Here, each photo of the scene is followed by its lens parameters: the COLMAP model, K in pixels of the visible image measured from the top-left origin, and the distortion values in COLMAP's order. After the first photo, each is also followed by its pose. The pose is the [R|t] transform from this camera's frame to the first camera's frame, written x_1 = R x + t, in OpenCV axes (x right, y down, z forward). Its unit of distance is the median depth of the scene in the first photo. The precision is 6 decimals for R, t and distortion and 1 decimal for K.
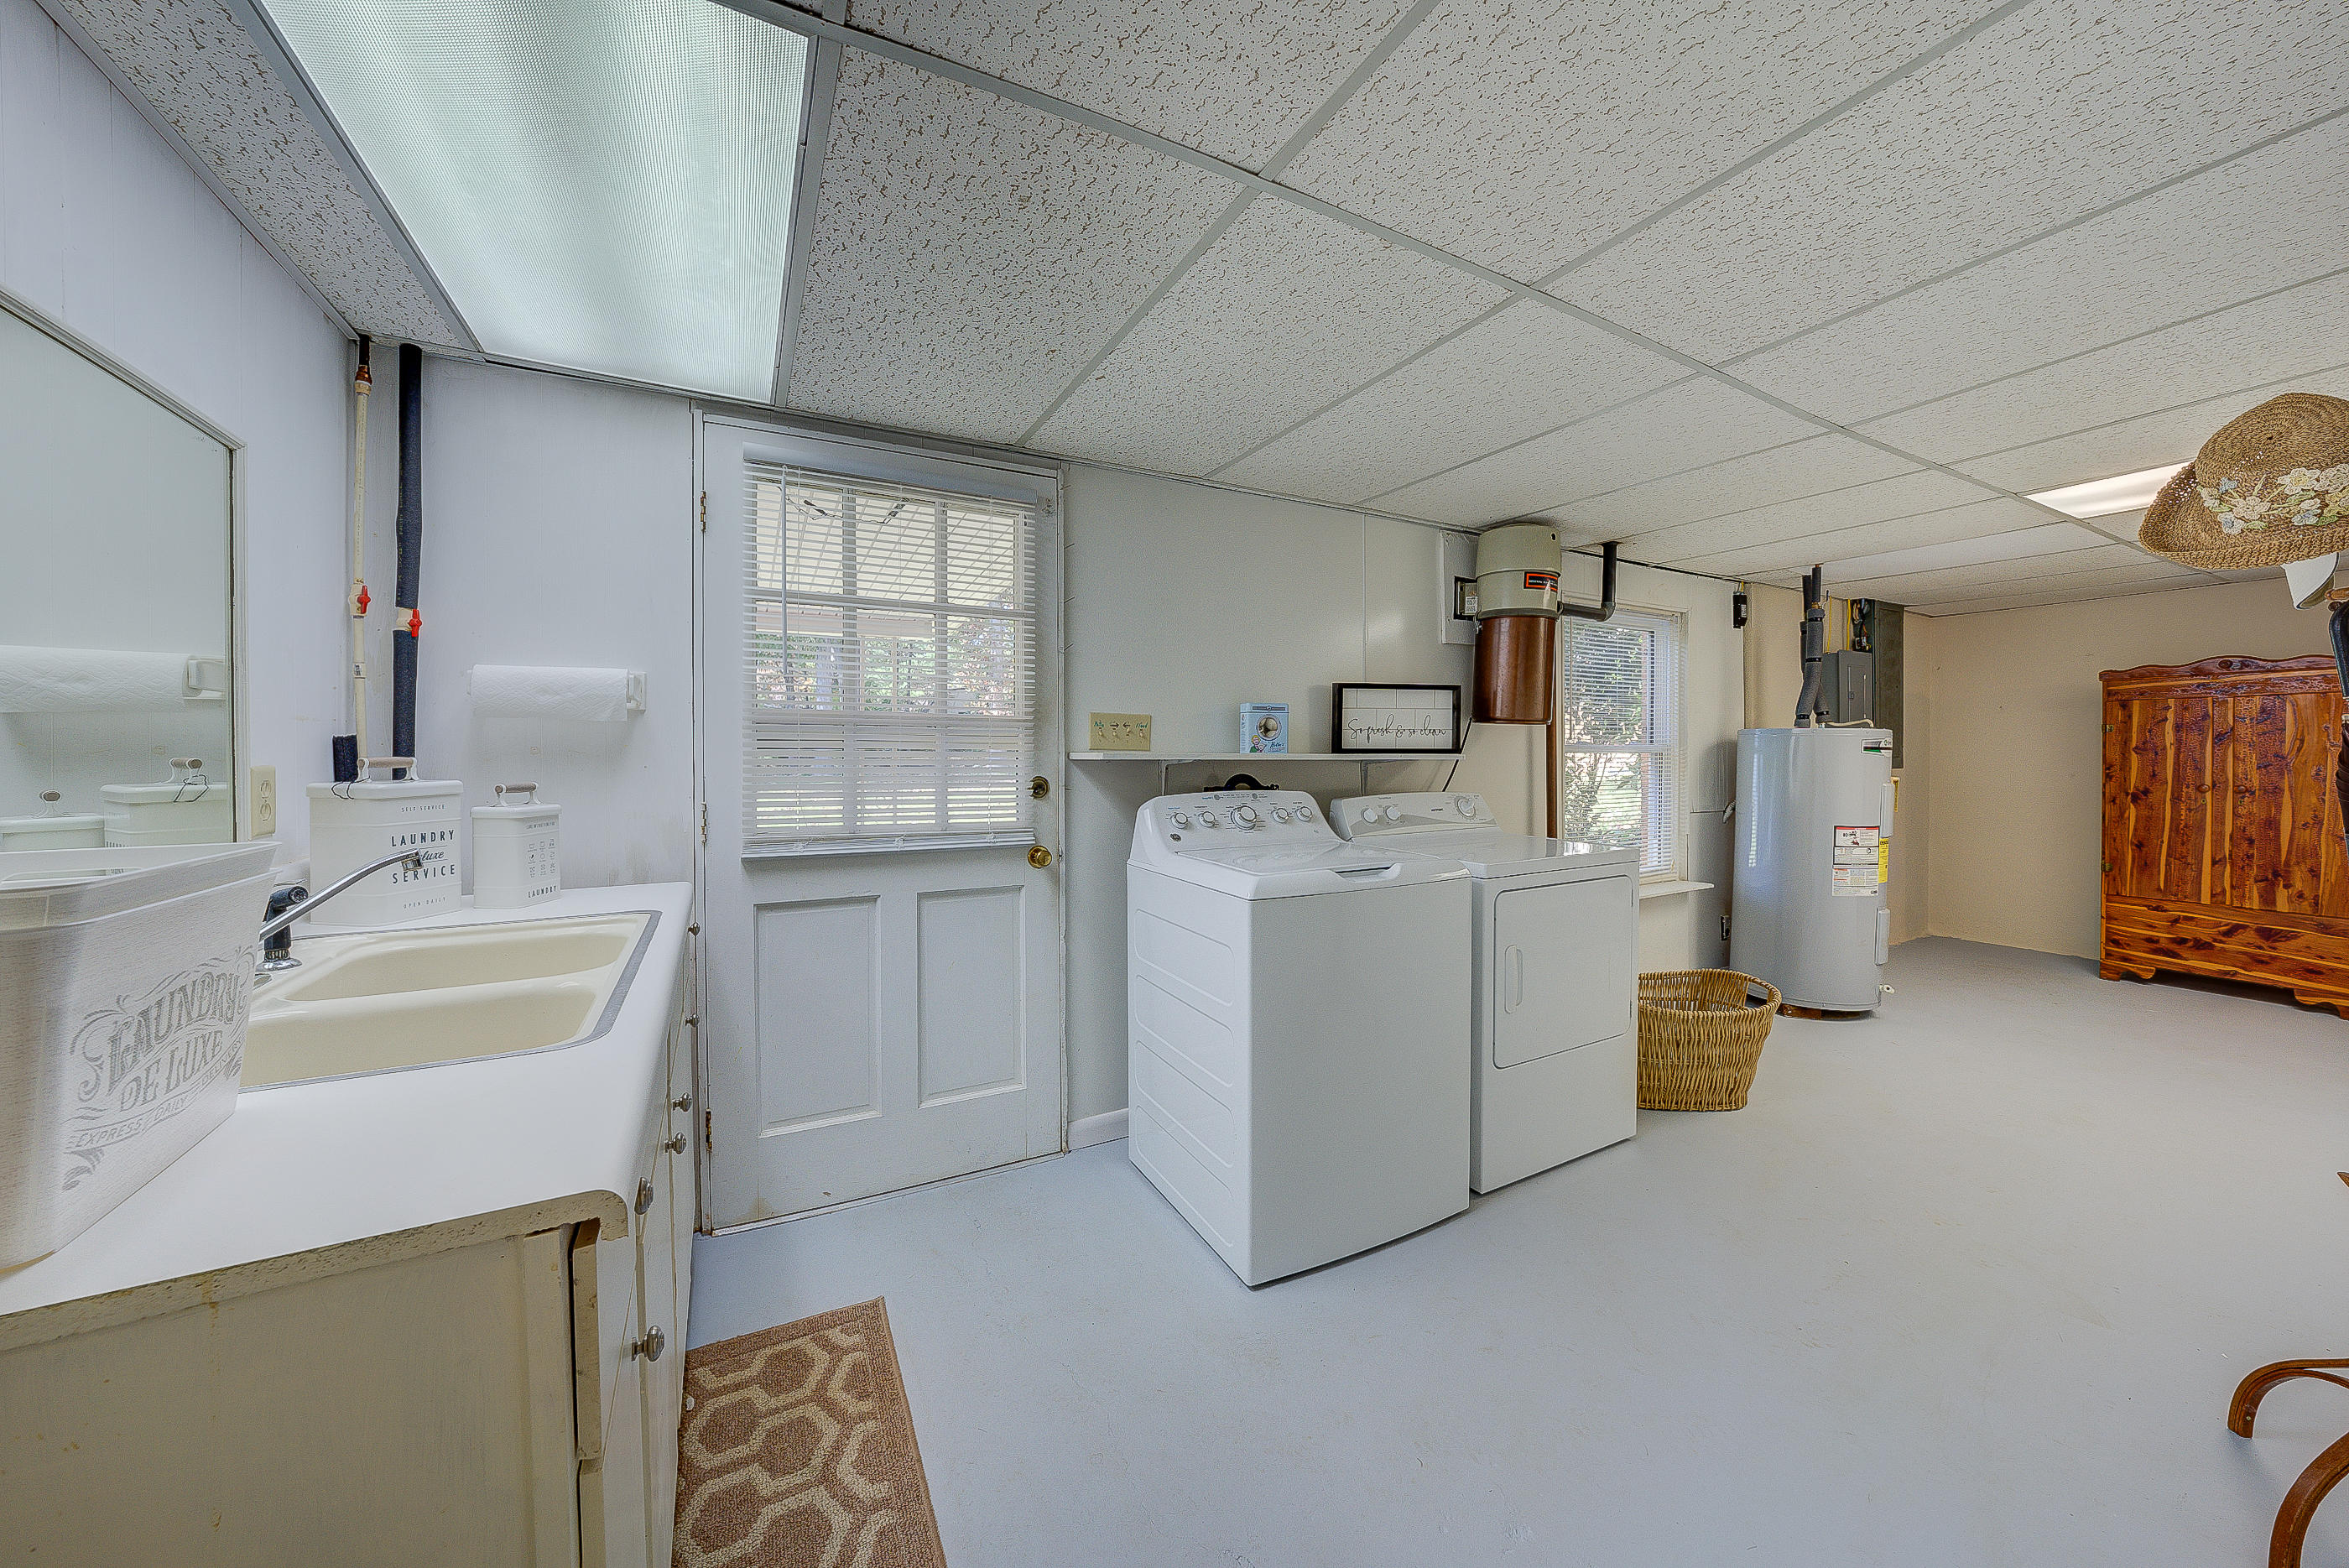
lens RADIAL K [[811.7, 0, 1163.2], [0, 811.7, 774.1], [0, 0, 1]] dist [-0.023201, 0.006110]
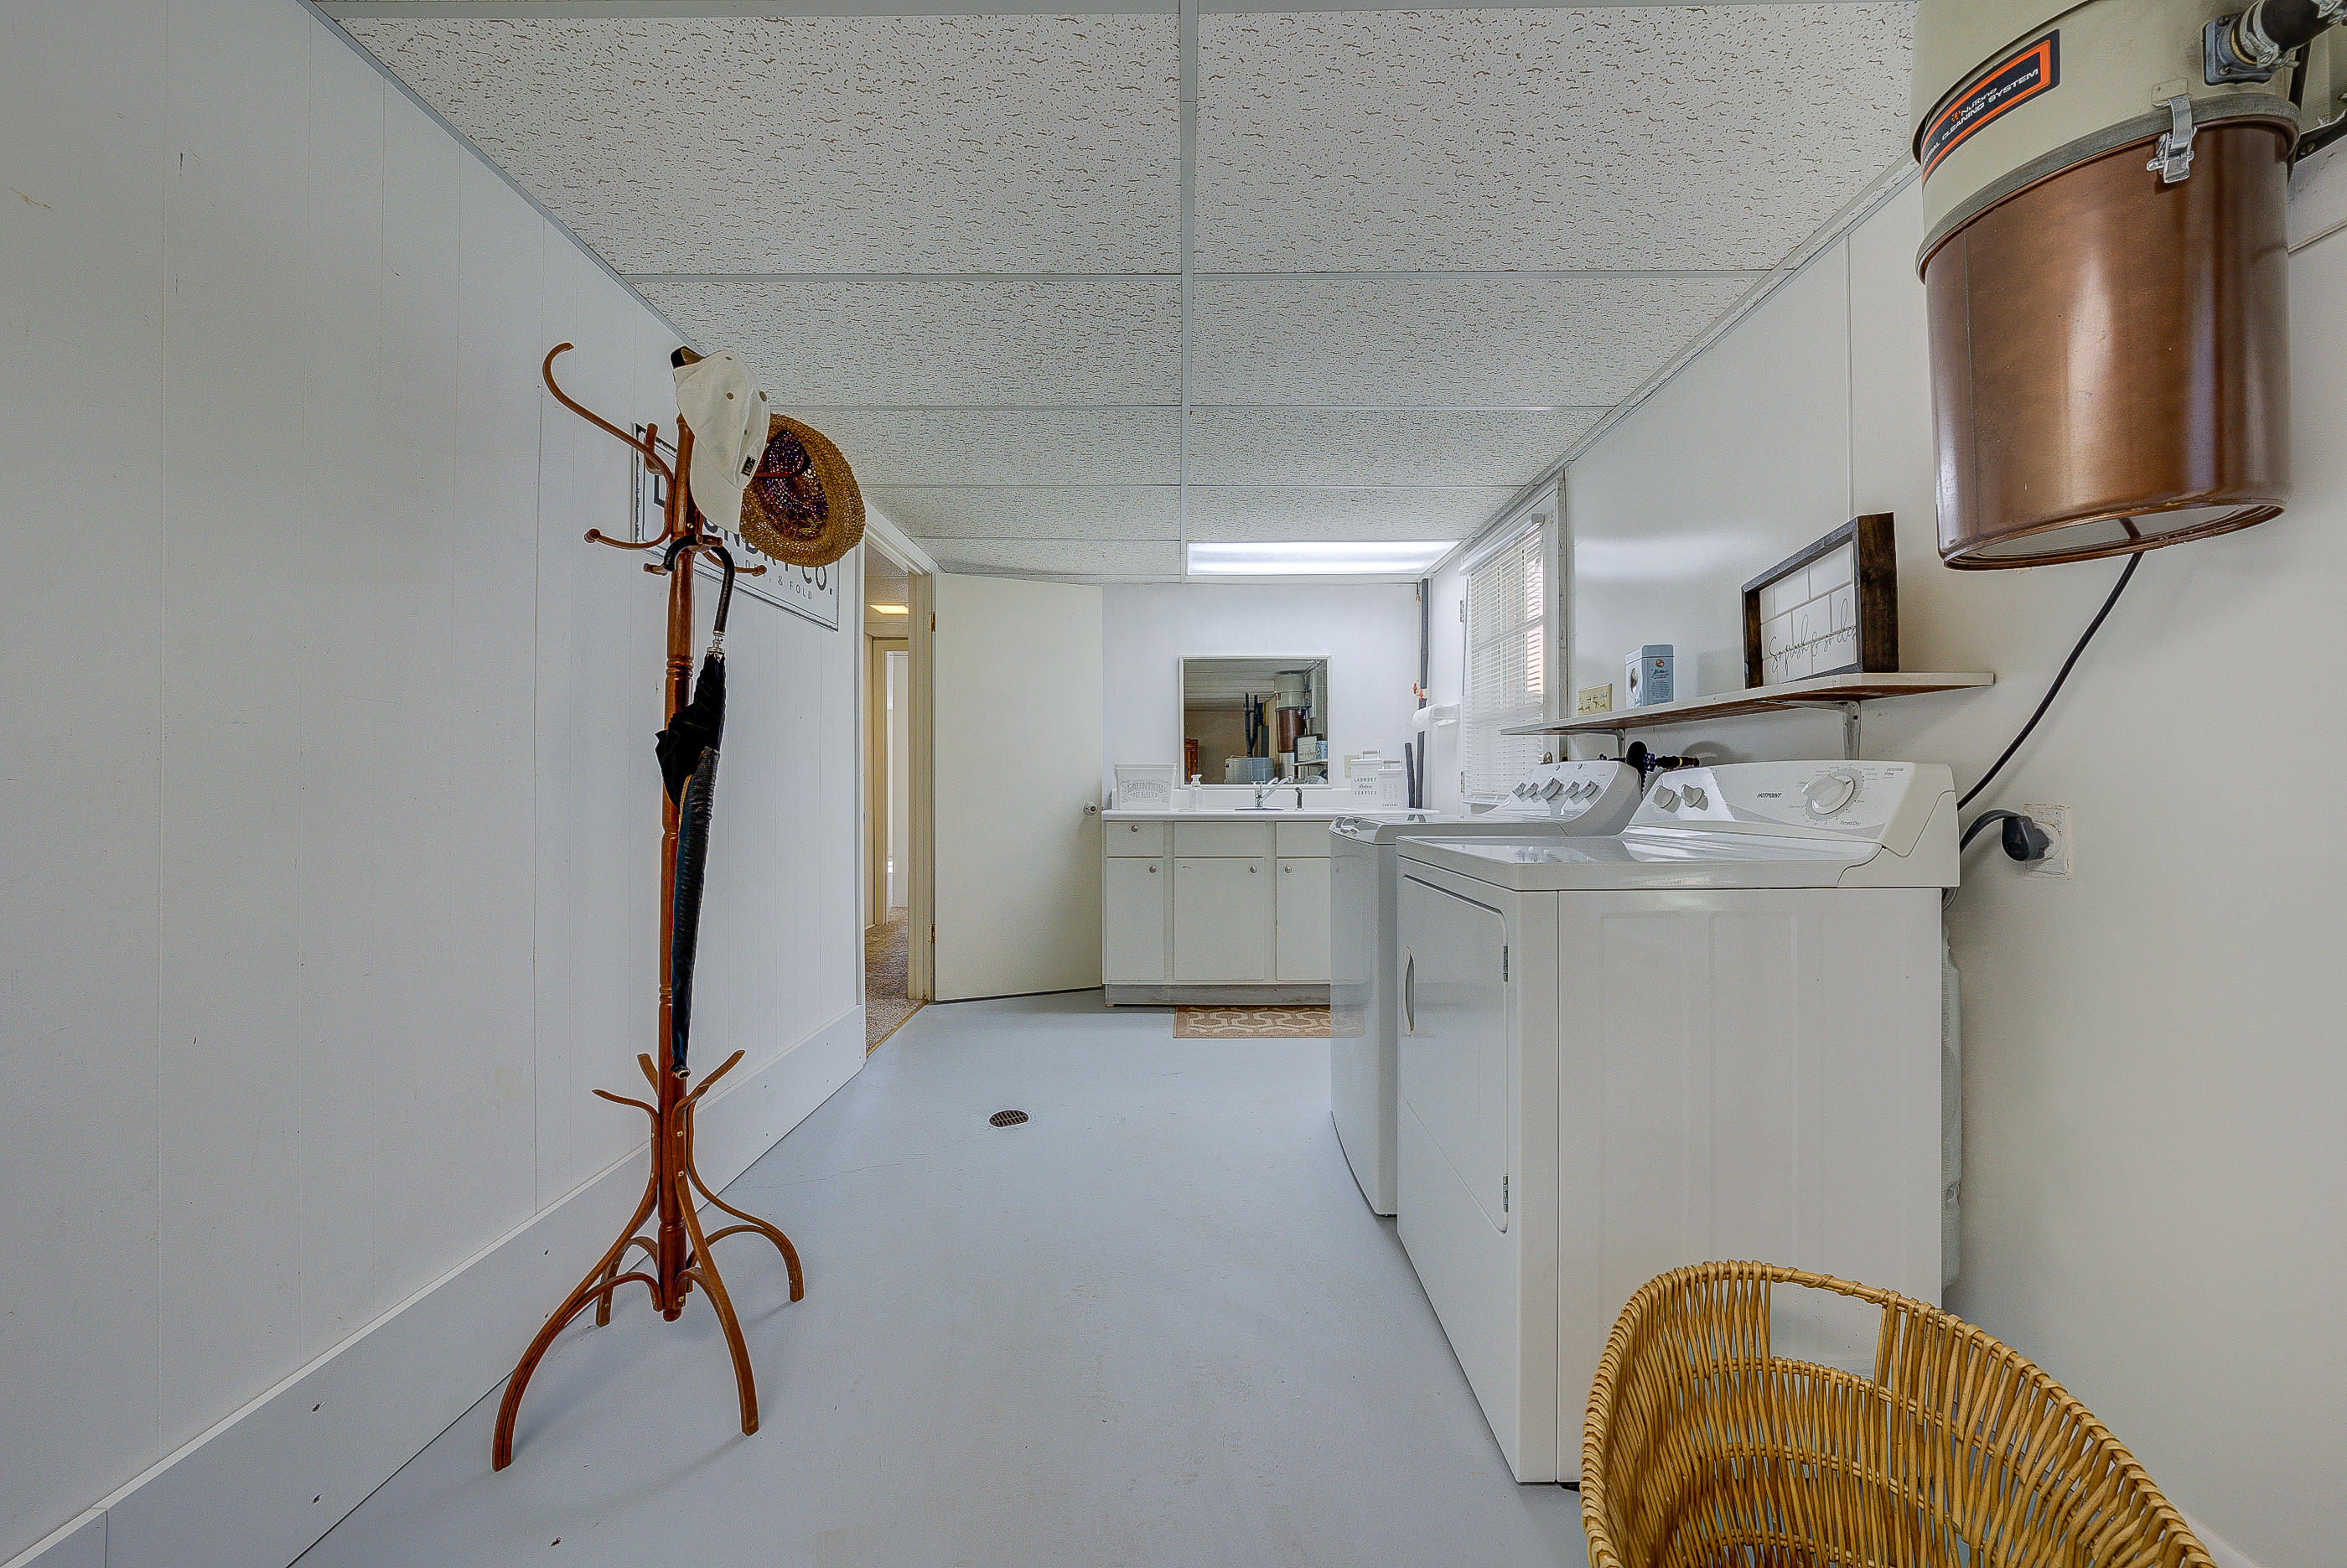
lens RADIAL K [[810.9, 0, 1162.2], [0, 810.9, 774.1], [0, 0, 1]] dist [-0.023201, 0.006110]
pose [[-0.491554, -0.001227, -0.870846, 1.994965], [-0.004849, 0.999987, 0.001328, 0.064424], [0.870834, 0.004876, -0.491554, 1.926139]]
